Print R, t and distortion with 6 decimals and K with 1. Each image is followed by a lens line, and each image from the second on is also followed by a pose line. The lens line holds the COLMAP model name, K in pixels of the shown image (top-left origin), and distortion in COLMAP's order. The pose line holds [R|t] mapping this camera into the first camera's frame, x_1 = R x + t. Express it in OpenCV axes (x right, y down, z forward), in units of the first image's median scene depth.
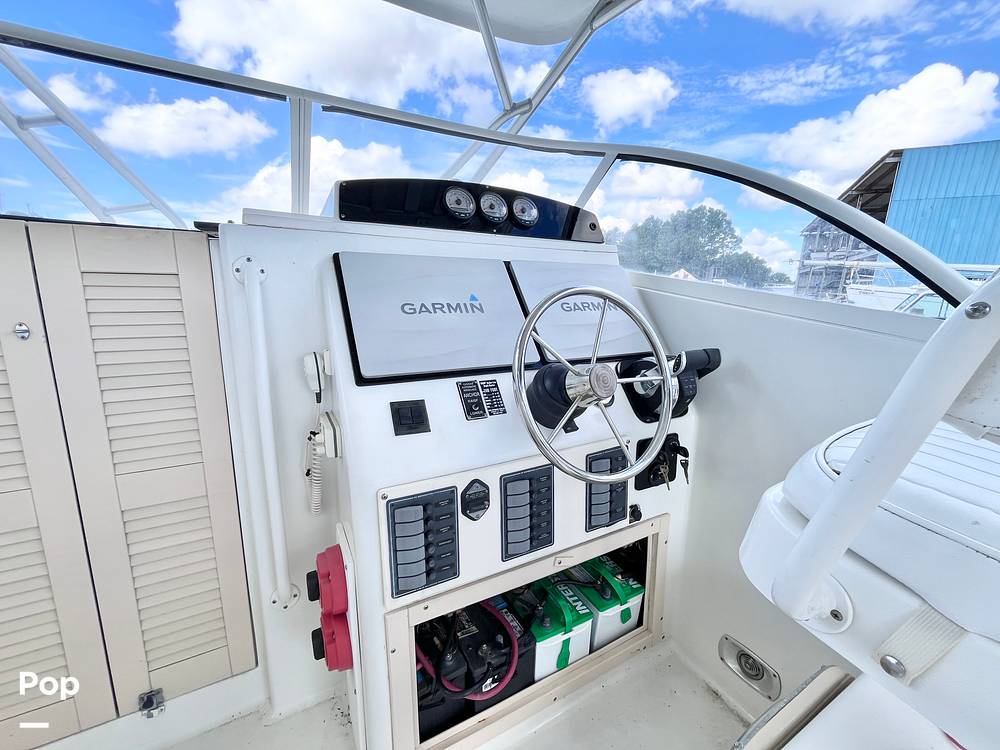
lens RADIAL K [[405.4, 0, 501.7], [0, 405.4, 373.7], [0, 0, 1]] dist [-0.004002, -0.000717]
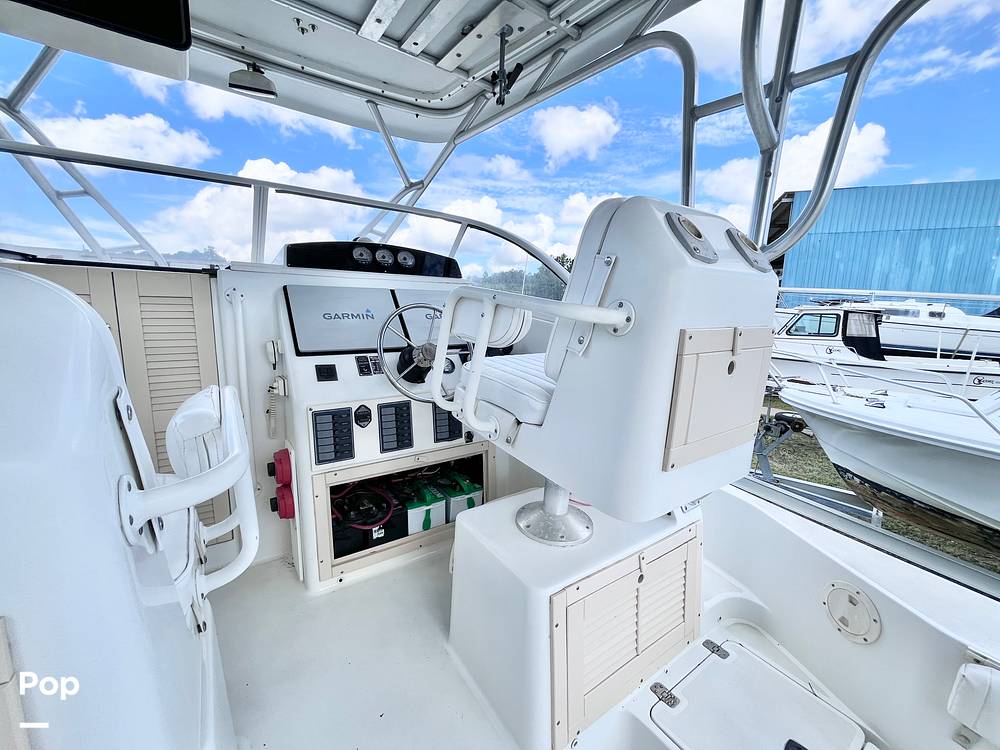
lens RADIAL K [[405.4, 0, 501.9], [0, 405.4, 375.2], [0, 0, 1]] dist [-0.004002, -0.000717]
pose [[0.994228, -0.020463, 0.105321, 0.309767], [0.025830, 0.998423, -0.049842, 0.188442], [-0.104135, 0.052275, 0.993188, -0.763659]]
